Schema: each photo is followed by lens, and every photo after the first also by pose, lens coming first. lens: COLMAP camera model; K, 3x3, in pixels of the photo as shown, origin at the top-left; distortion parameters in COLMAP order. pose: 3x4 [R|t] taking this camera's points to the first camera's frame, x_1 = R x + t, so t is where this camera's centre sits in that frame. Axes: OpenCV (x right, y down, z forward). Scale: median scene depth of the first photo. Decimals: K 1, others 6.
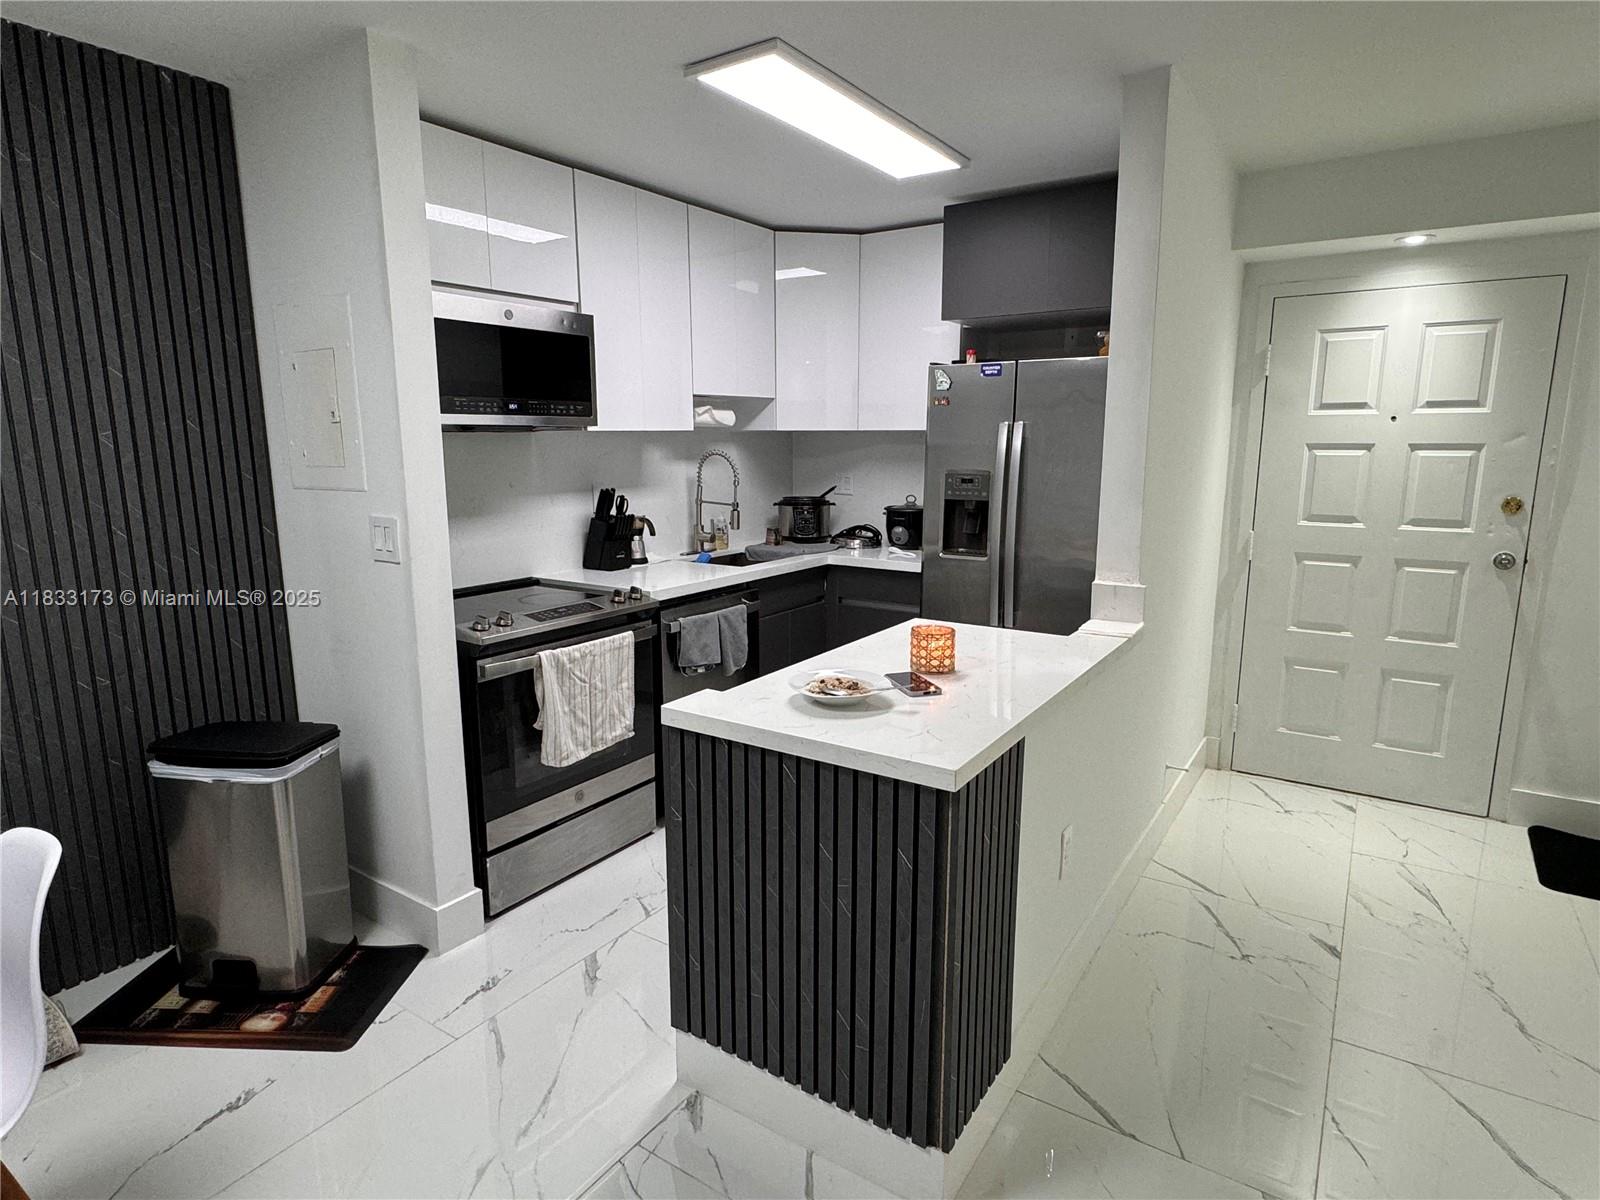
lens RADIAL K [[885.7, 0, 798.0], [0, 885.7, 600.0], [0, 0, 1]] dist [-0.000716, -0.001801]
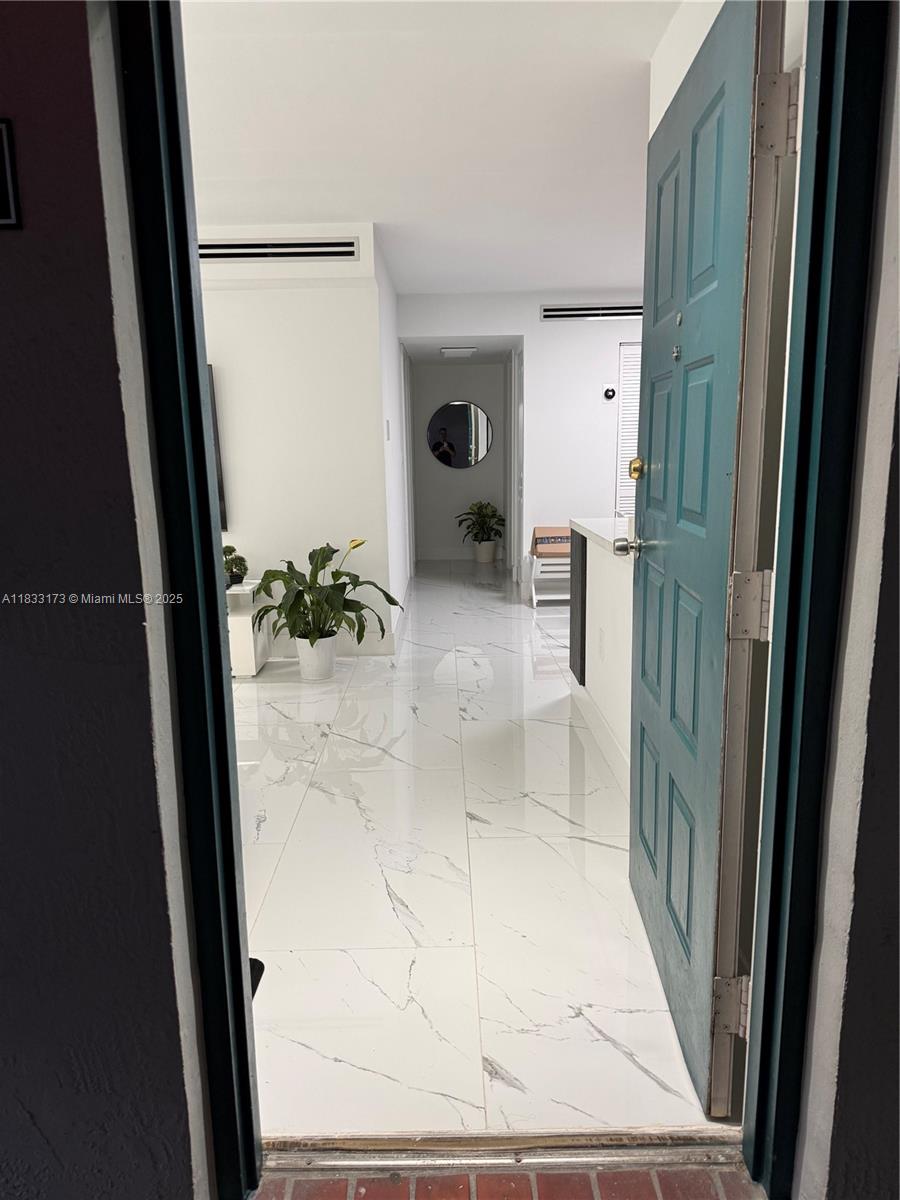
lens RADIAL K [[837.1, 0, 446.4], [0, 837.1, 613.2], [0, 0, 1]] dist [0.074655, -0.000142]
pose [[-0.829728, 0.126673, -0.543605, 0.940216], [-0.080813, 0.936383, 0.341549, -0.198846], [0.552287, 0.327323, -0.766706, 1.360448]]
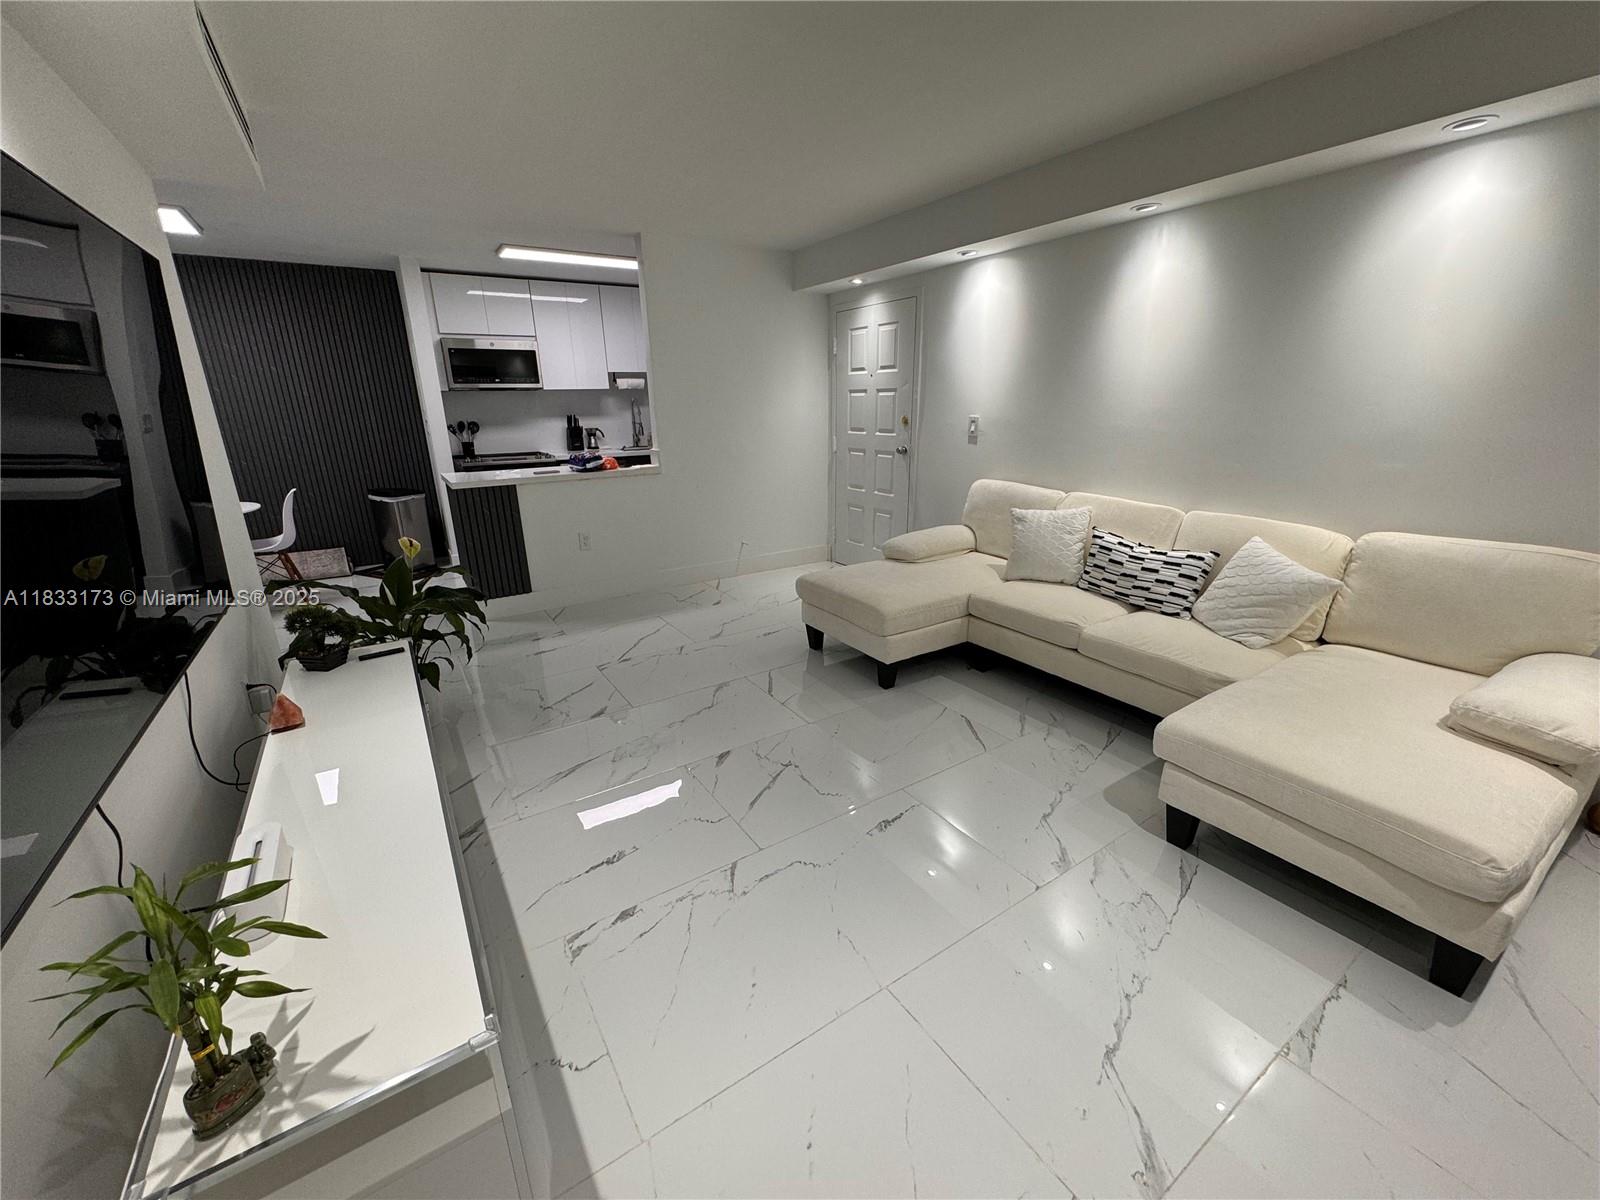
lens RADIAL K [[637.7, 0, 800.2], [0, 637.7, 601.0], [0, 0, 1]] dist [-0.003268, 0.000874]
pose [[0.919616, 0.108046, -0.377667, 1.131450], [-0.058968, 0.988505, 0.139212, 0.099668], [0.388367, -0.105751, 0.915417, -0.397351]]
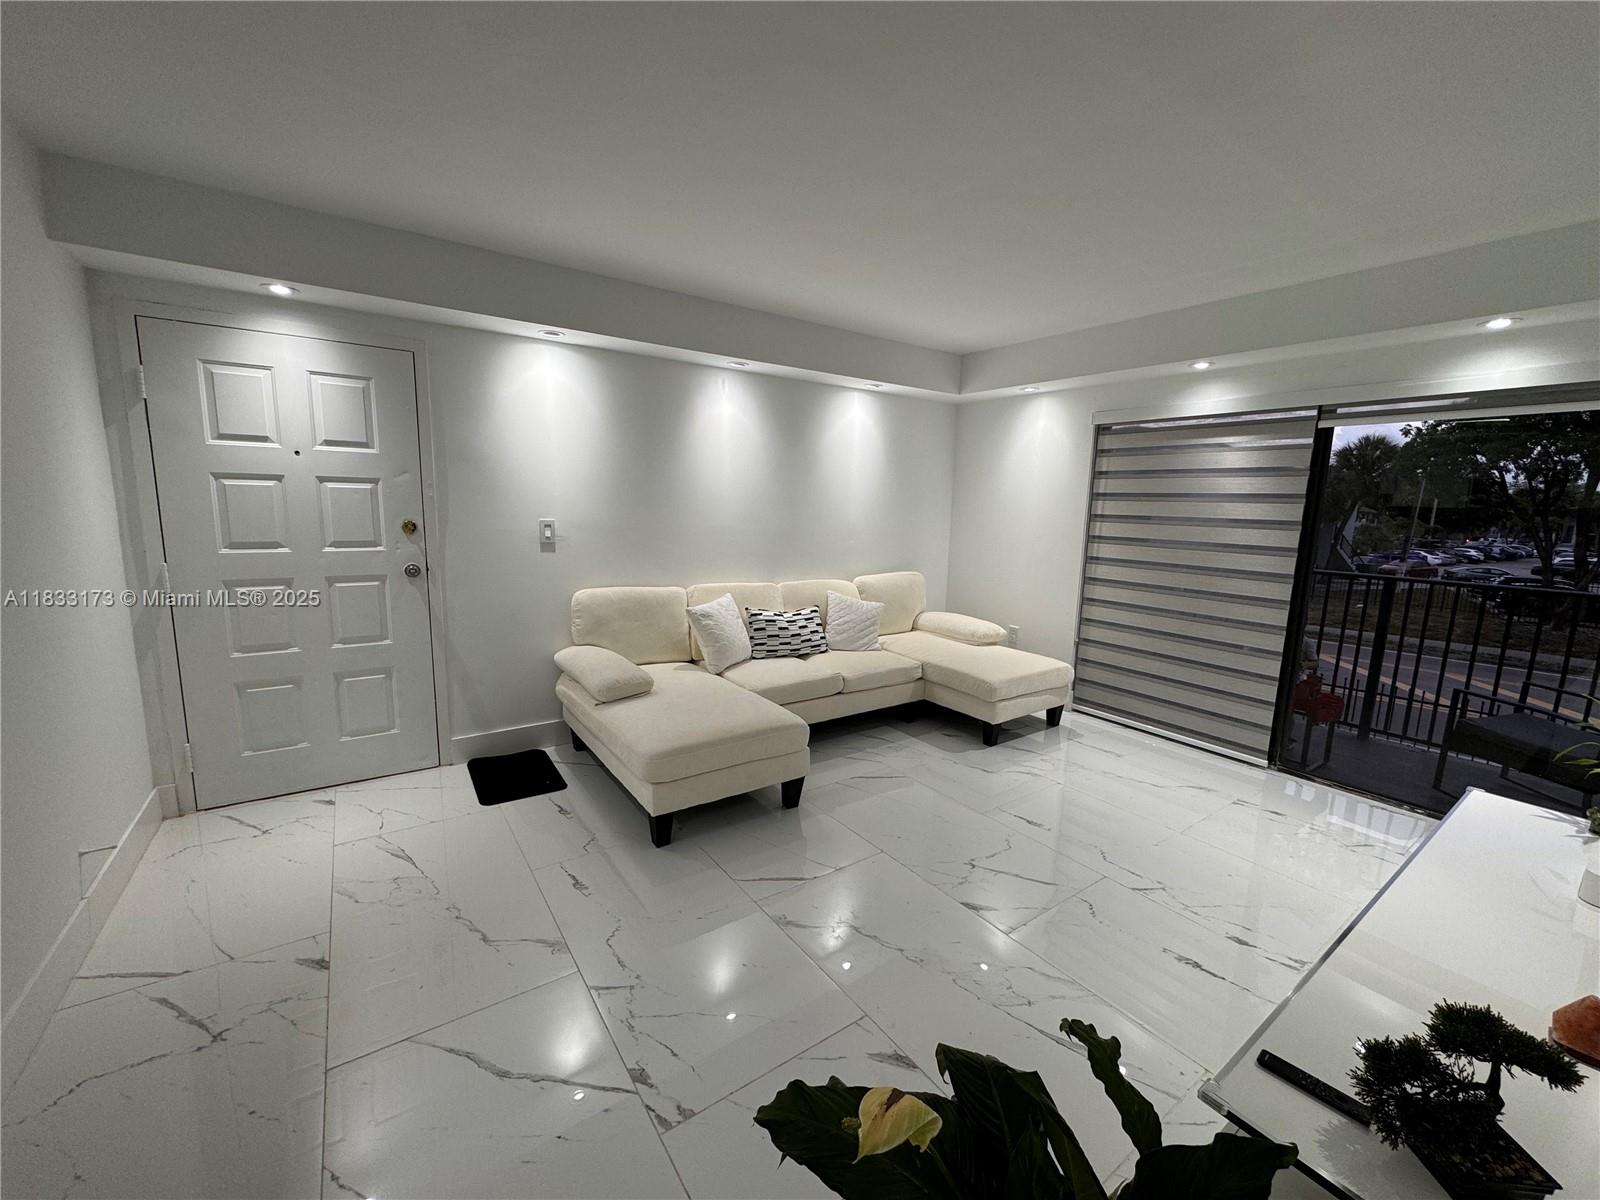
lens RADIAL K [[637.7, 0, 801.6], [0, 637.7, 600.1], [0, 0, 1]] dist [-0.003268, 0.000874]
pose [[0.362520, -0.132036, 0.922576, 0.141182], [0.140192, 0.986376, 0.086079, -0.001941], [-0.921372, 0.098132, 0.376091, 0.132656]]
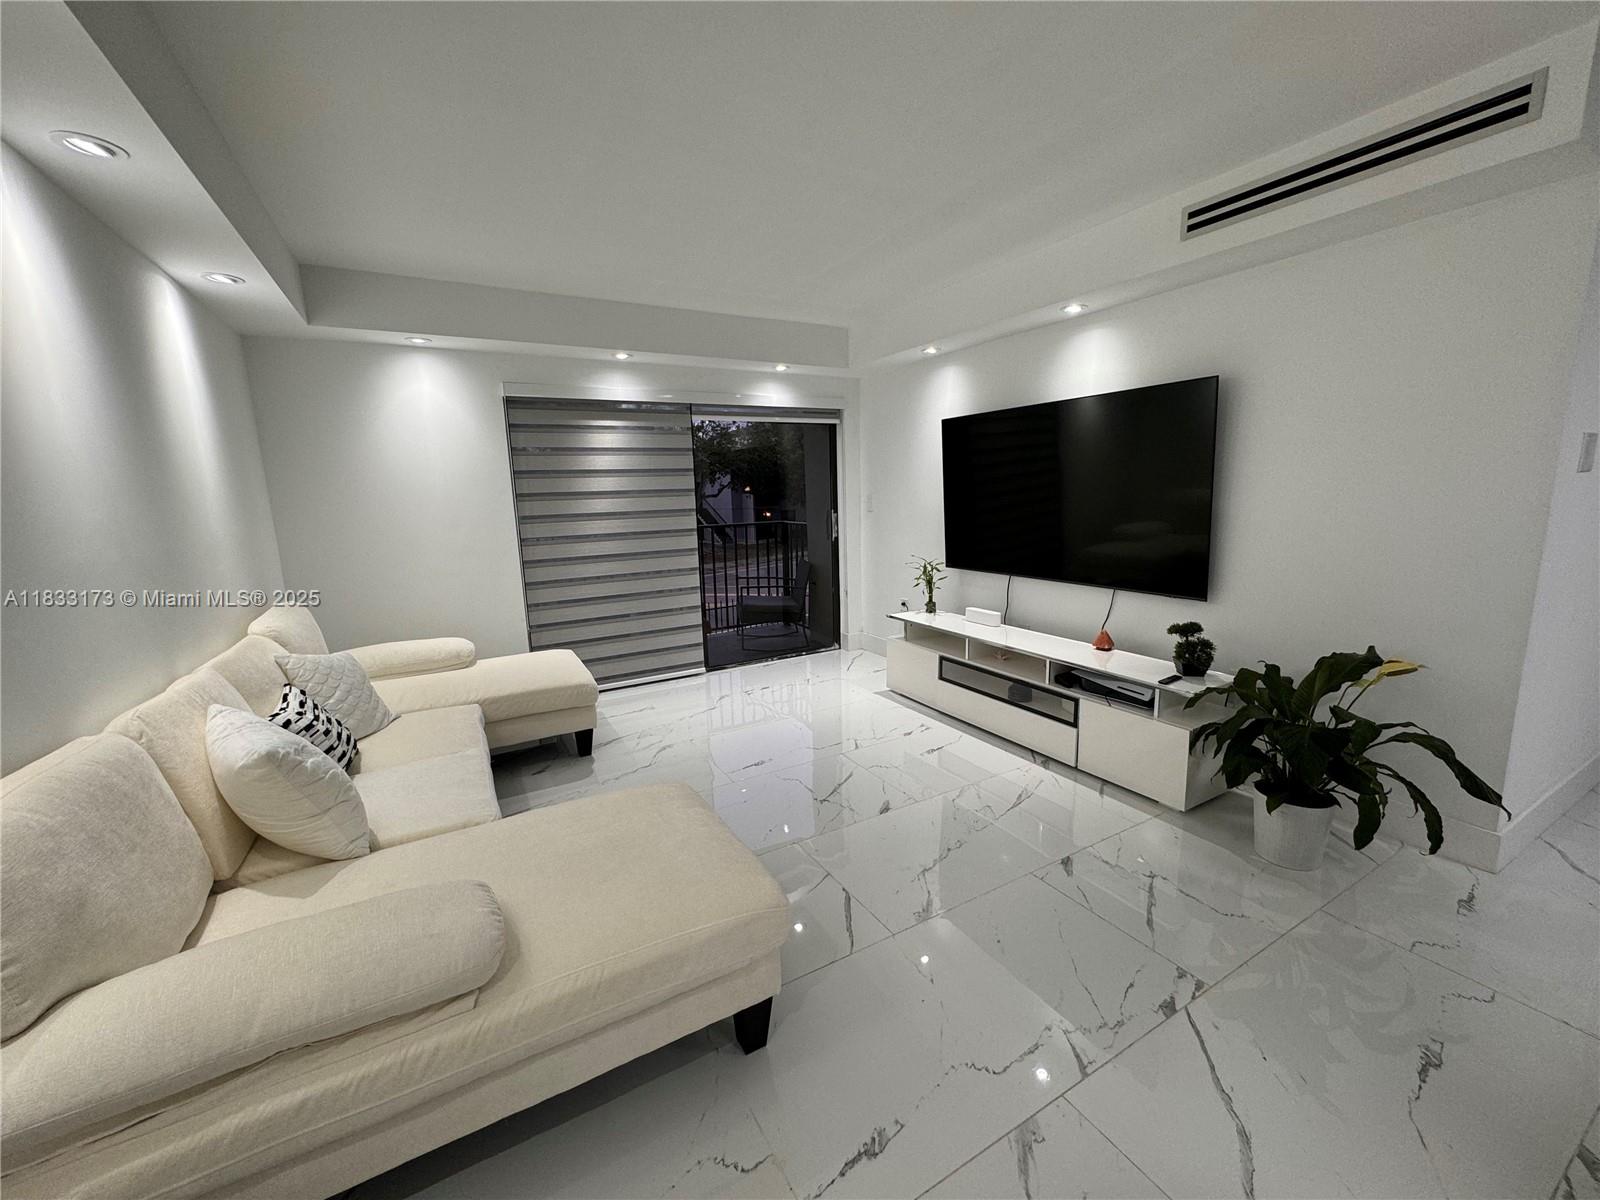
lens RADIAL K [[637.7, 0, 800.9], [0, 637.7, 600.7], [0, 0, 1]] dist [-0.003268, 0.000874]
pose [[-0.891823, -0.053428, 0.449217, 0.526440], [0.109403, 0.938054, 0.328765, -0.123483], [-0.438955, 0.342346, -0.830733, 0.868949]]
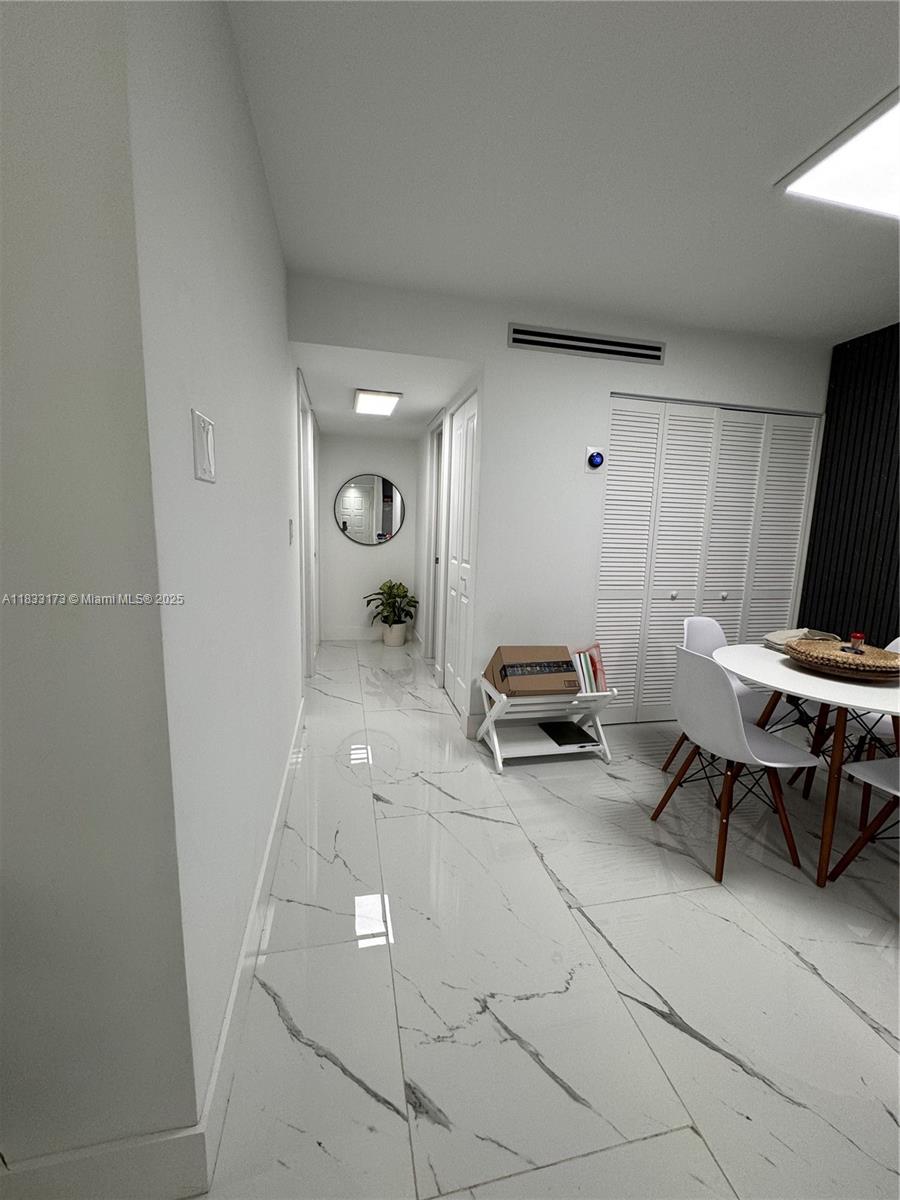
lens RADIAL K [[478.3, 0, 448.7], [0, 478.3, 601.1], [0, 0, 1]] dist [-0.003268, 0.000874]
pose [[-0.693890, 0.092768, -0.714080, 0.246759], [-0.158302, 0.947755, 0.276951, 0.008337], [0.702465, 0.305214, -0.642952, 0.293078]]
